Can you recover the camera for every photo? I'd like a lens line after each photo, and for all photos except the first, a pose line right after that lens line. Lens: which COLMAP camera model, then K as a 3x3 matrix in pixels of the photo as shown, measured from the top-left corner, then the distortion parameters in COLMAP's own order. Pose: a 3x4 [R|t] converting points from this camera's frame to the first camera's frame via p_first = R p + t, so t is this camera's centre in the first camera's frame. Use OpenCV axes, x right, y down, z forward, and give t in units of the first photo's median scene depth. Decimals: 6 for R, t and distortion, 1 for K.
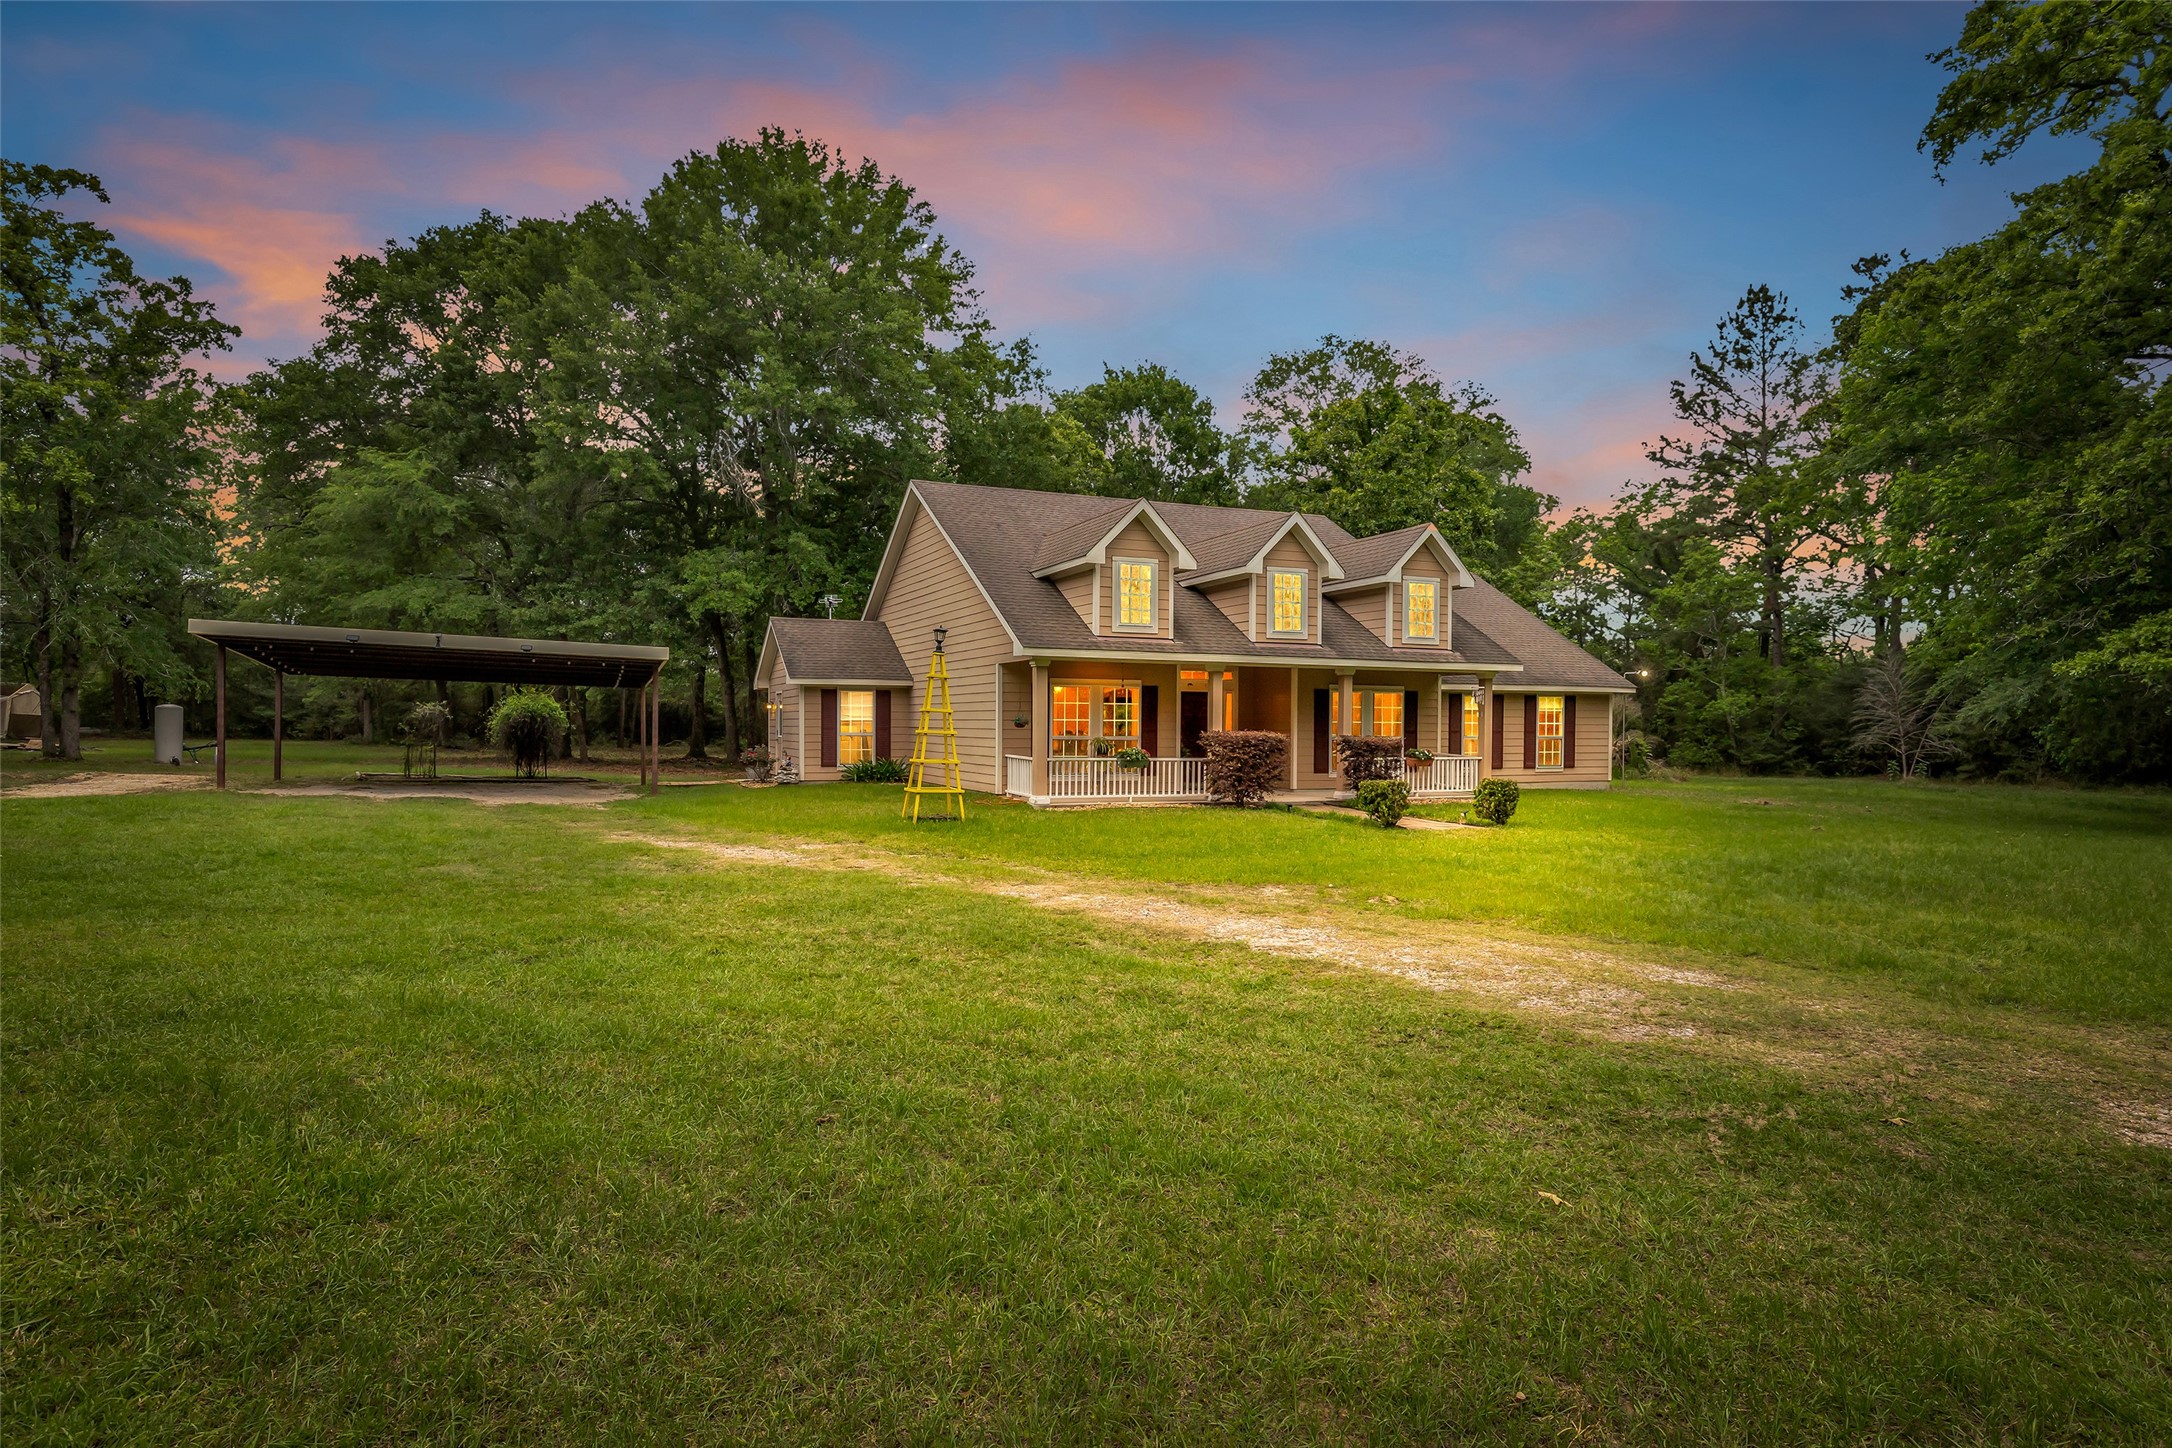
lens RADIAL K [[1206.7, 0, 1086.3], [0, 1206.7, 718.2], [0, 0, 1]] dist [0.006123, 0.001793]
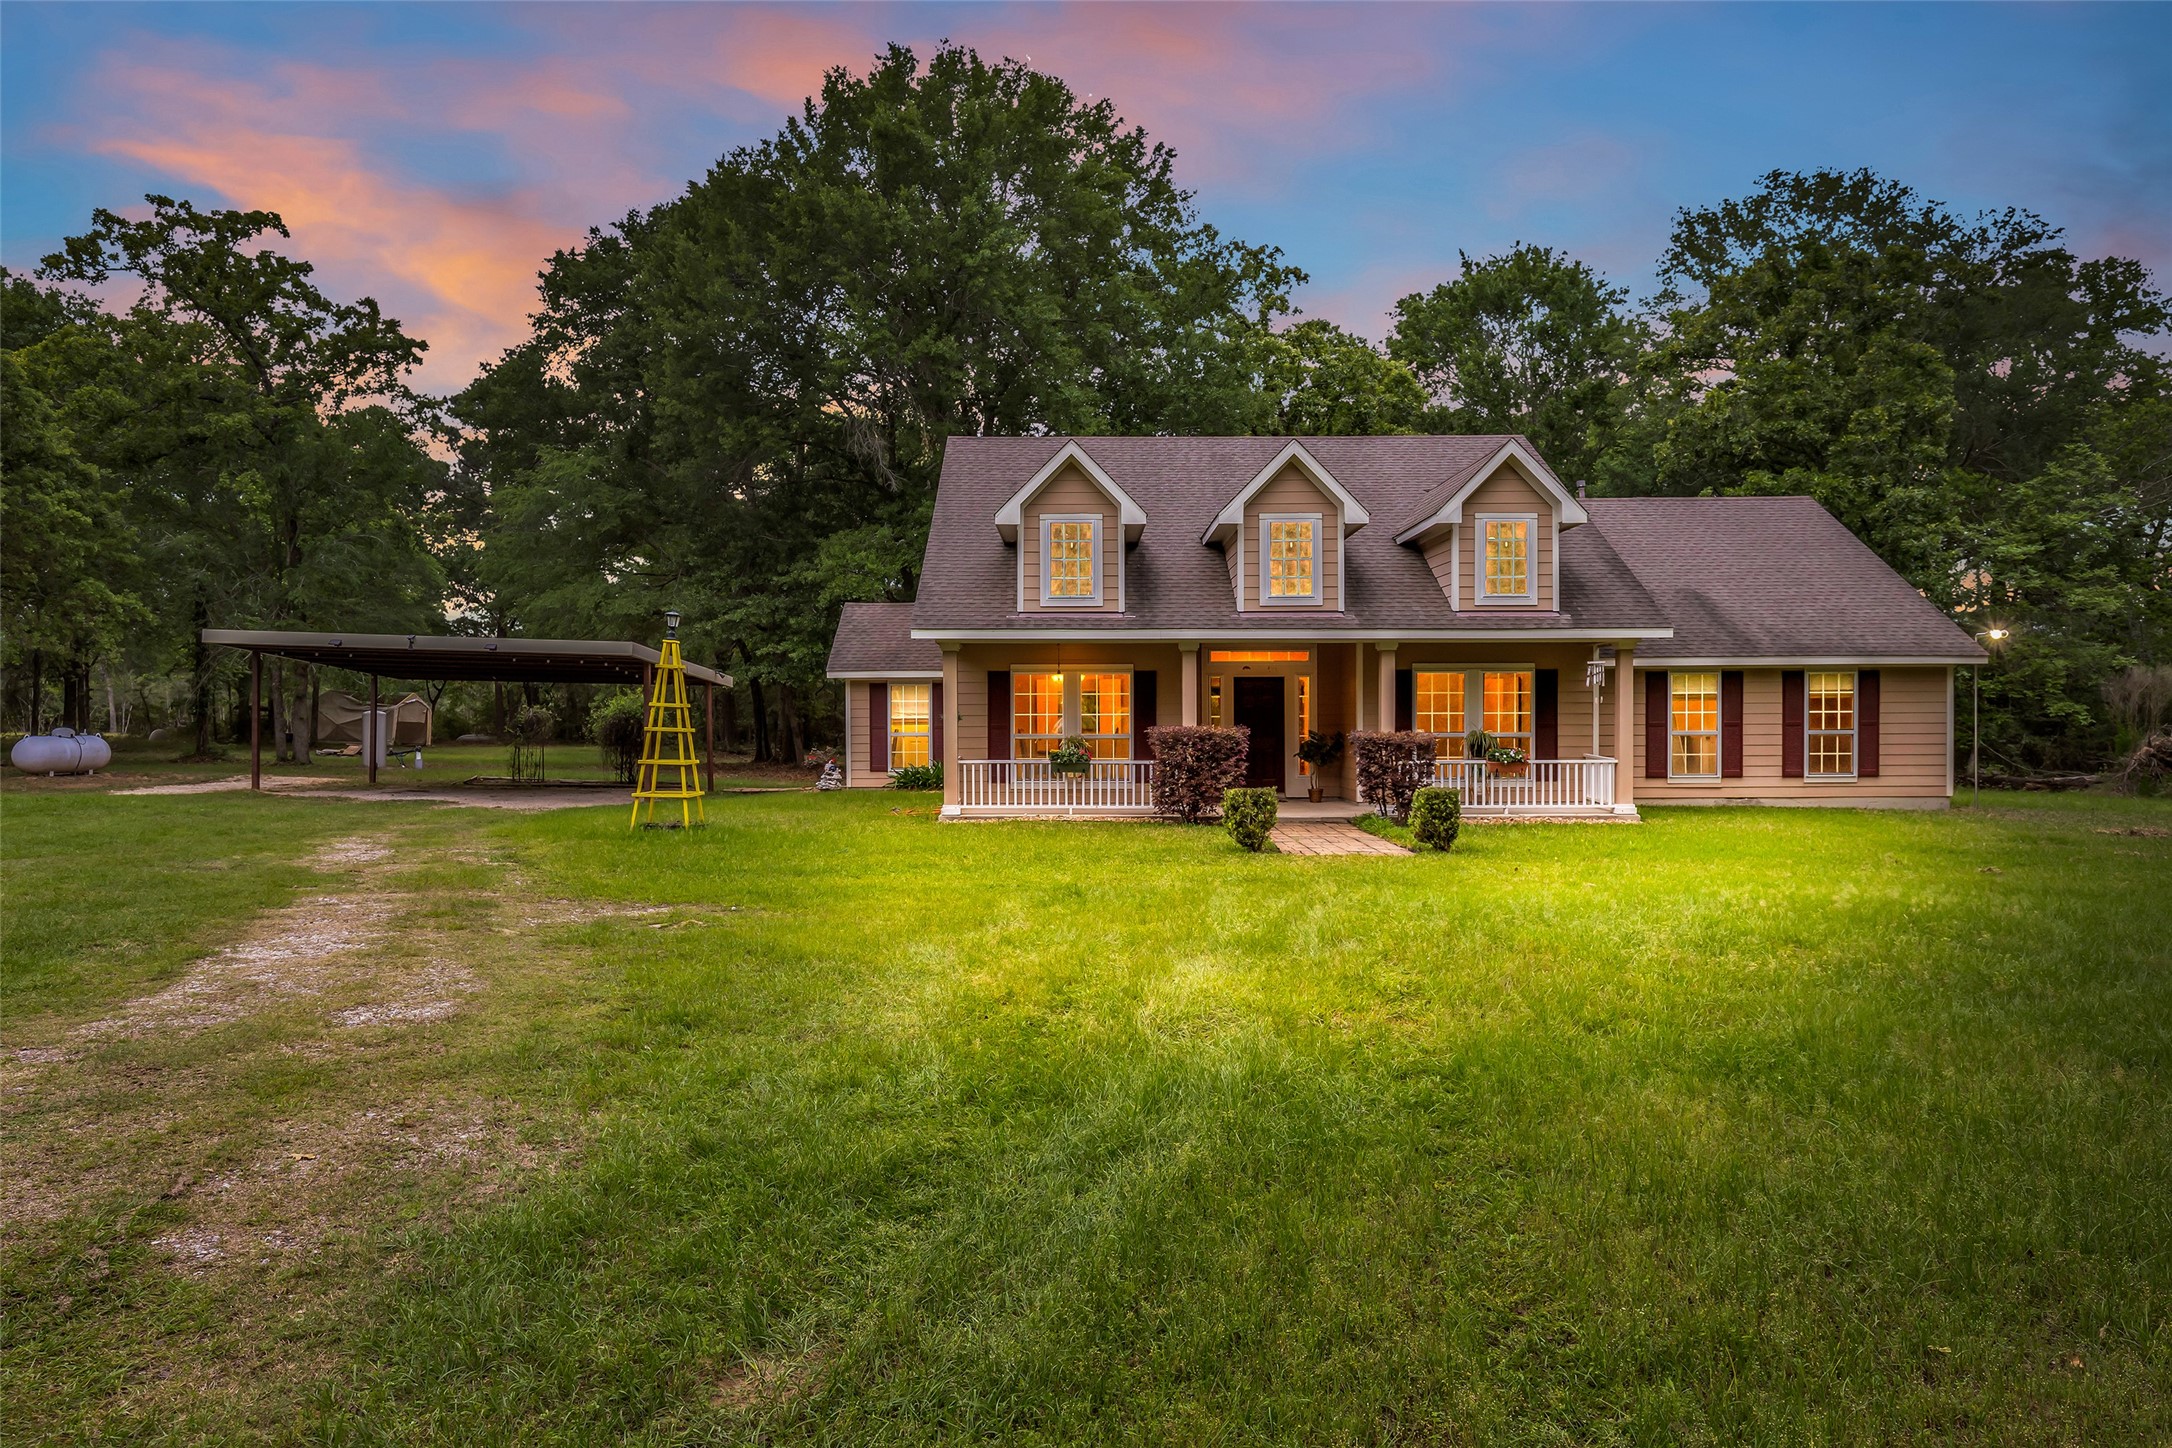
lens RADIAL K [[1477.0, 0, 1099.7], [0, 1477.0, 733.4], [0, 0, 1]] dist [0.023546, -0.003615]
pose [[0.923821, -0.007199, -0.382756, 0.322906], [0.011139, 0.999905, 0.008080, 0.005107], [0.382662, -0.011728, 0.923814, 0.061787]]
